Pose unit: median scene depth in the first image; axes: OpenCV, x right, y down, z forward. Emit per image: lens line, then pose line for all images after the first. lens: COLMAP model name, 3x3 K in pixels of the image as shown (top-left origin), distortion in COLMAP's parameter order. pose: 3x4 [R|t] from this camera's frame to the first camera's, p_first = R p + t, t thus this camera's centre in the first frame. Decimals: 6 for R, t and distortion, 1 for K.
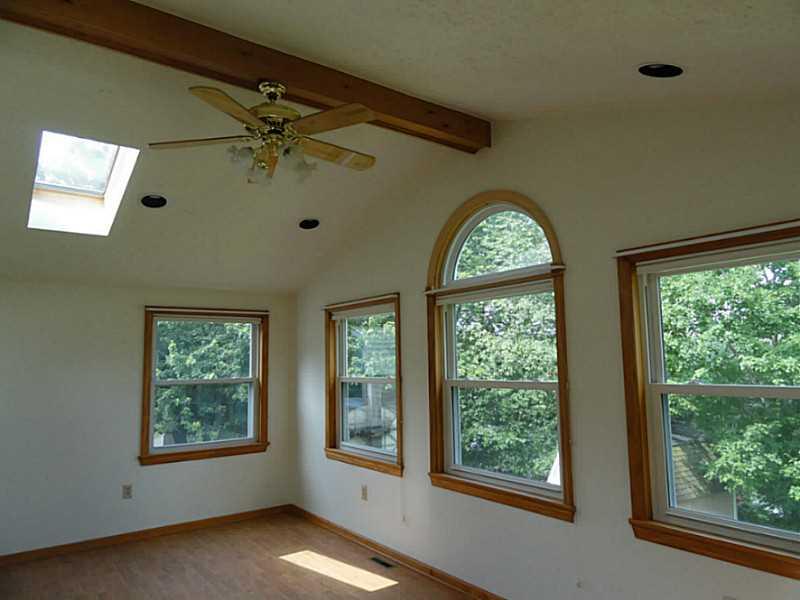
lens RADIAL K [[558.4, 0, 403.4], [0, 558.4, 299.2], [0, 0, 1]] dist [-0.004562, 0.004415]
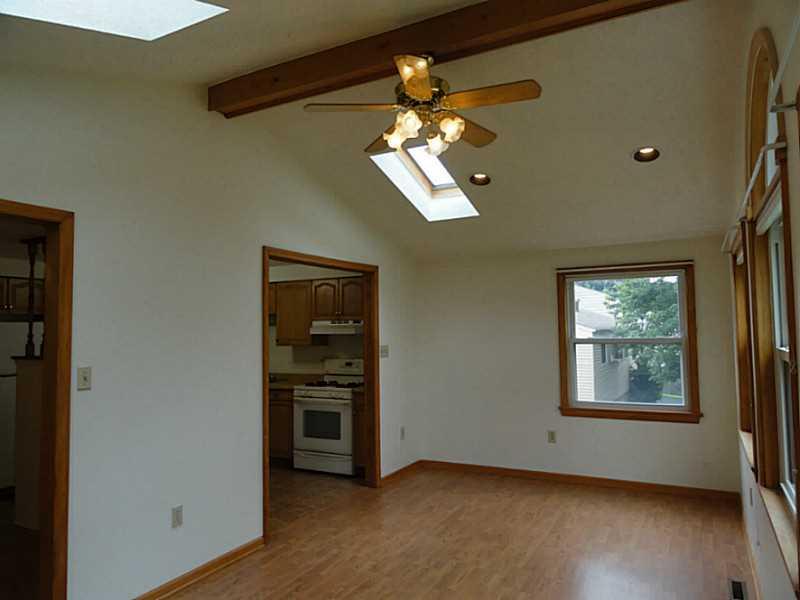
lens RADIAL K [[558.4, 0, 403.2], [0, 558.4, 299.9], [0, 0, 1]] dist [-0.004562, 0.004415]
pose [[0.423234, -0.037631, -0.905239, 0.401214], [0.109122, 0.993981, 0.009699, 0.030301], [0.899425, -0.102887, 0.424793, 0.288103]]
